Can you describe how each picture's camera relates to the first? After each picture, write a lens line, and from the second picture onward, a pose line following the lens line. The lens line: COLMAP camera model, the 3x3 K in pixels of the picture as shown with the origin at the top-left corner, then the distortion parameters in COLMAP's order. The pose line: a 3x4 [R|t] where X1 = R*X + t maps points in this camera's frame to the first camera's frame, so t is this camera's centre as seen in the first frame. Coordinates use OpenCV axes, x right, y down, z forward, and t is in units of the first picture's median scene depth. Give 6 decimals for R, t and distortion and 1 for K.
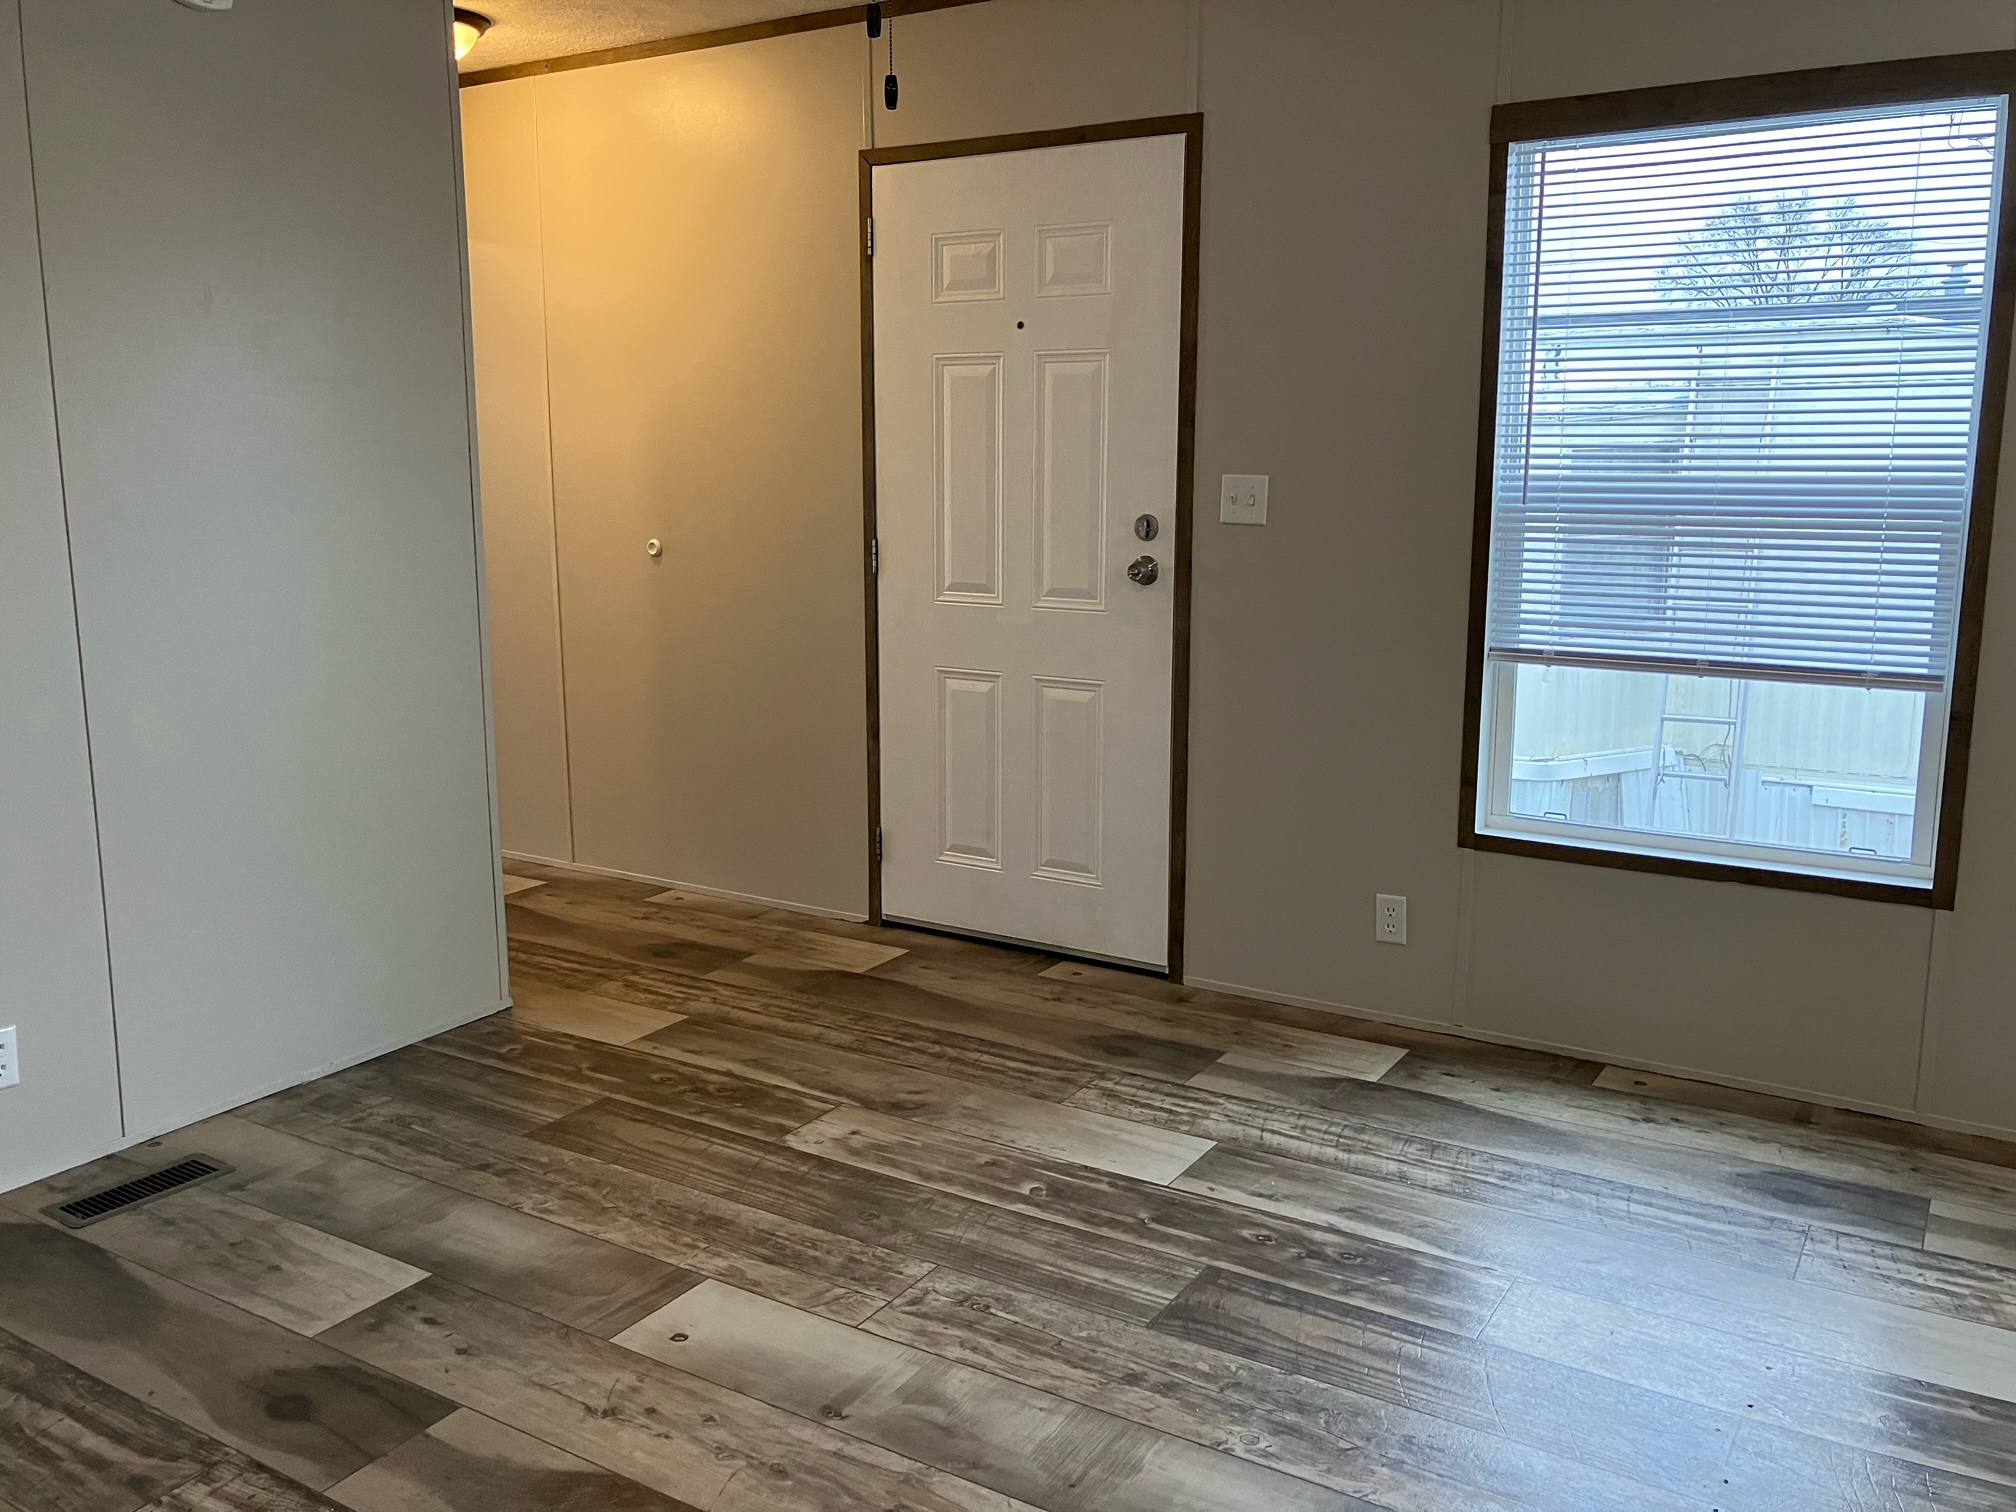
lens RADIAL K [[1639.7, 0, 1027.0], [0, 1639.7, 718.9], [0, 0, 1]] dist [-0.001846, -0.000444]
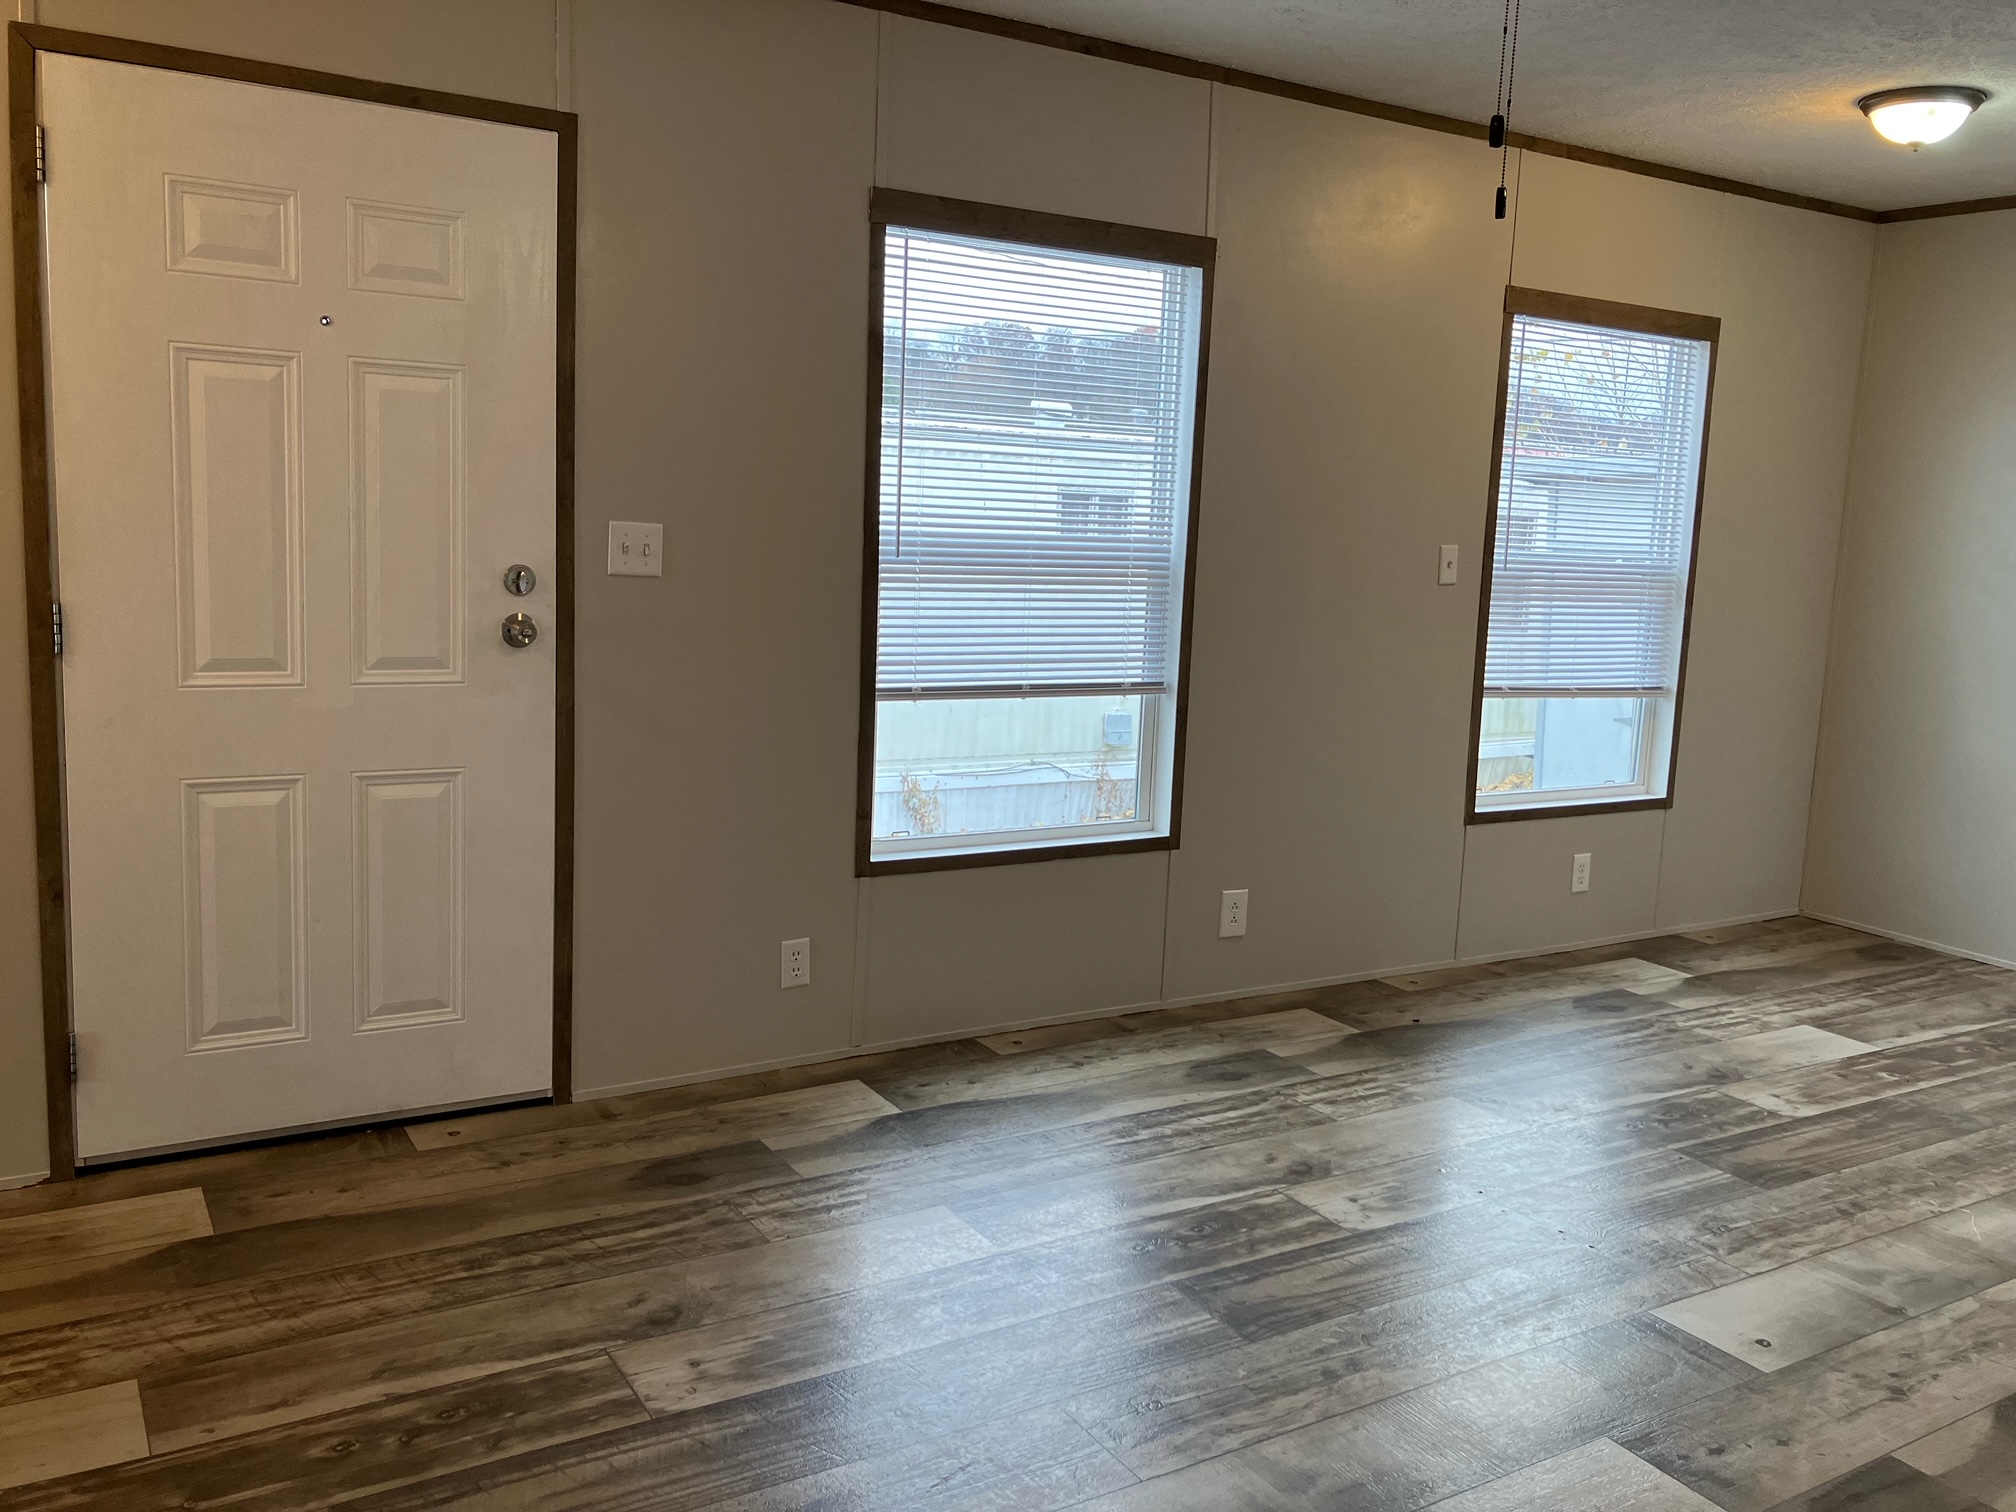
lens RADIAL K [[1675.0, 0, 1051.0], [0, 1675.0, 645.9], [0, 0, 1]] dist [0.047180, 0.004439]
pose [[0.434008, -0.049751, 0.899534, -0.632941], [0.102908, 0.994676, 0.005362, -0.062253], [-0.895012, 0.090242, 0.436817, 0.390865]]
